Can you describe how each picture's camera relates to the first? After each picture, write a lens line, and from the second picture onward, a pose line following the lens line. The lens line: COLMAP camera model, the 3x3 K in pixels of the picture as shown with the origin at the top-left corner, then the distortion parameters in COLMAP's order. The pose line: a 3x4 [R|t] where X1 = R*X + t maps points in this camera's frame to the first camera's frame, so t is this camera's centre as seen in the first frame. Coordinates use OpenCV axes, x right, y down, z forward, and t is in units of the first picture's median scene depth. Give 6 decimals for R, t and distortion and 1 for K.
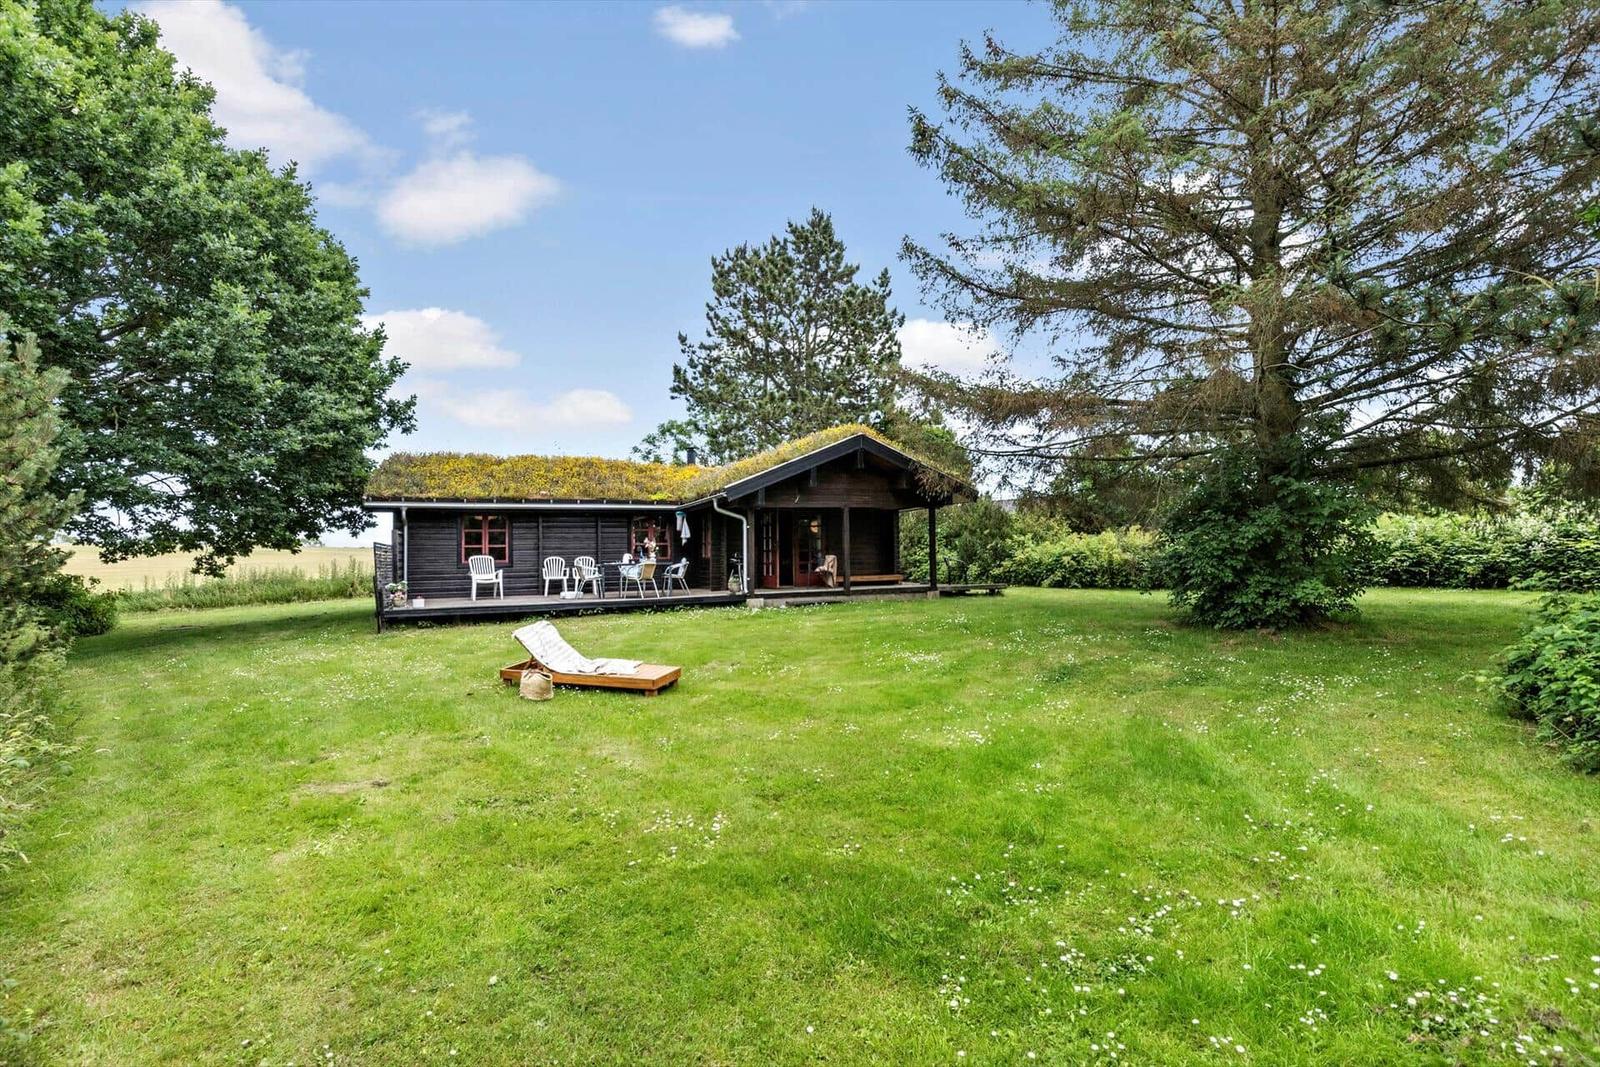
lens RADIAL K [[734.0, 0, 821.1], [0, 734.0, 539.0], [0, 0, 1]] dist [-0.001274, -0.000474]
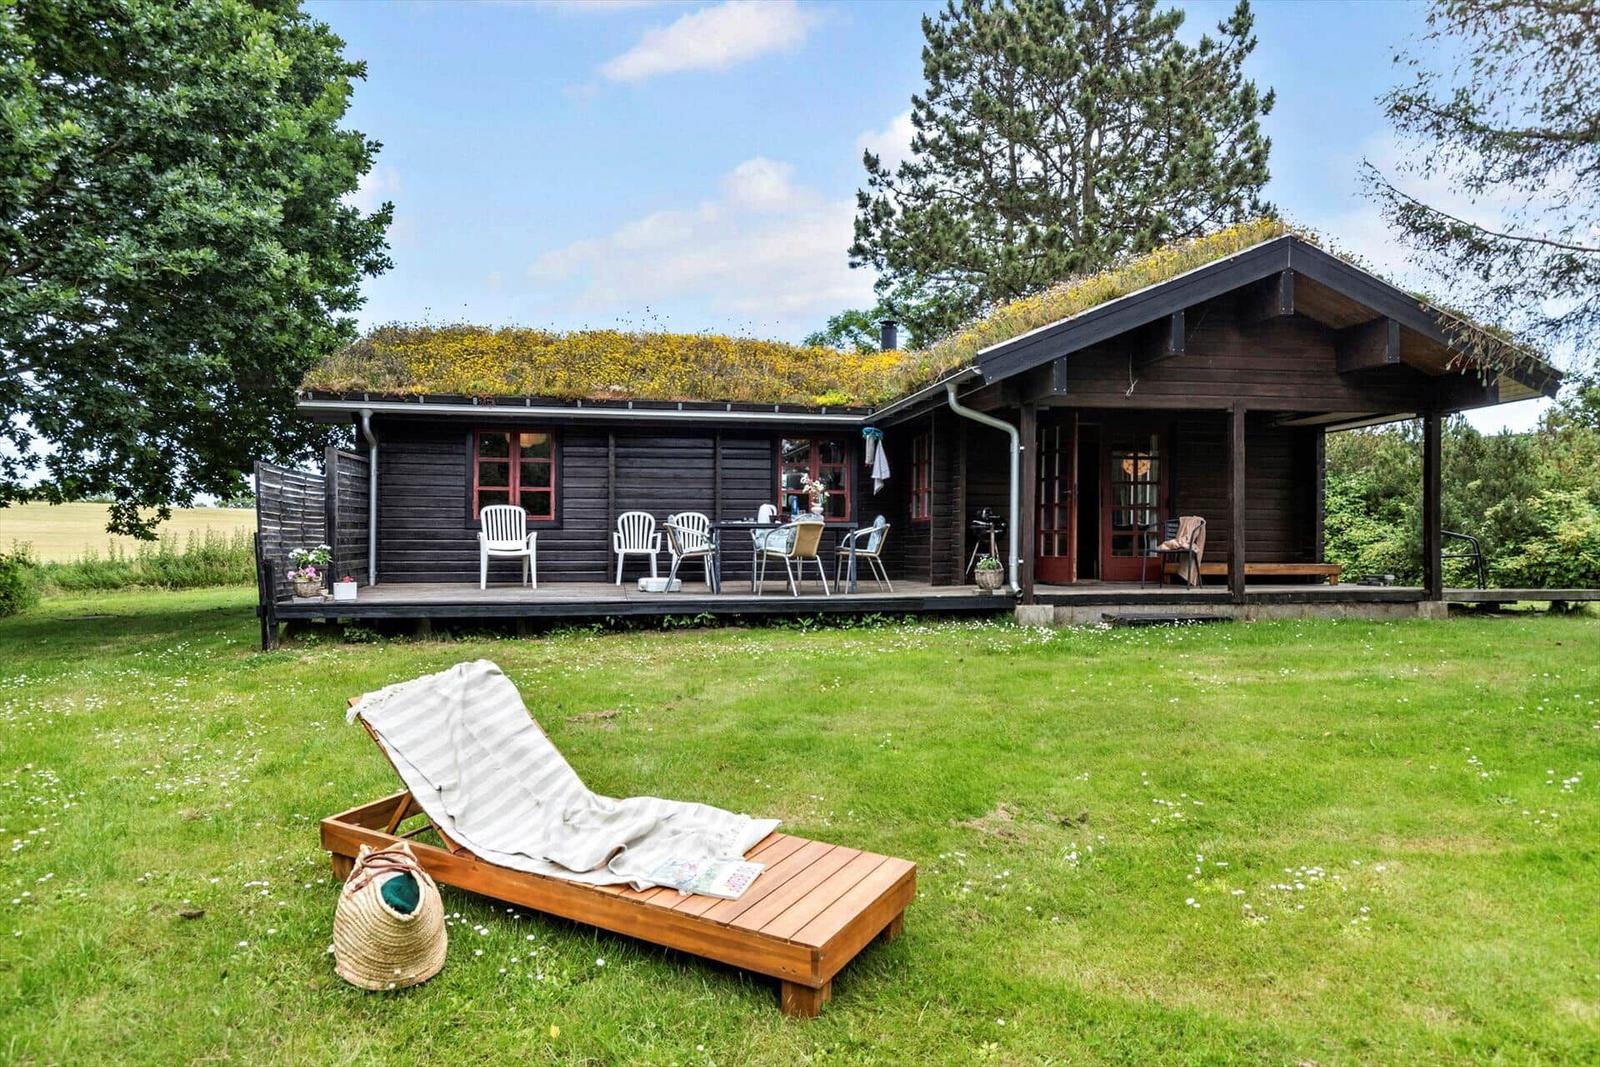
lens RADIAL K [[1027.4, 0, 802.4], [0, 1027.4, 534.8], [0, 0, 1]] dist [0.004979, 0.000372]
pose [[0.971268, 0.020049, -0.237142, -0.072066], [-0.015184, 0.999635, 0.022325, 0.023164], [0.237503, -0.018083, 0.971219, 0.313060]]
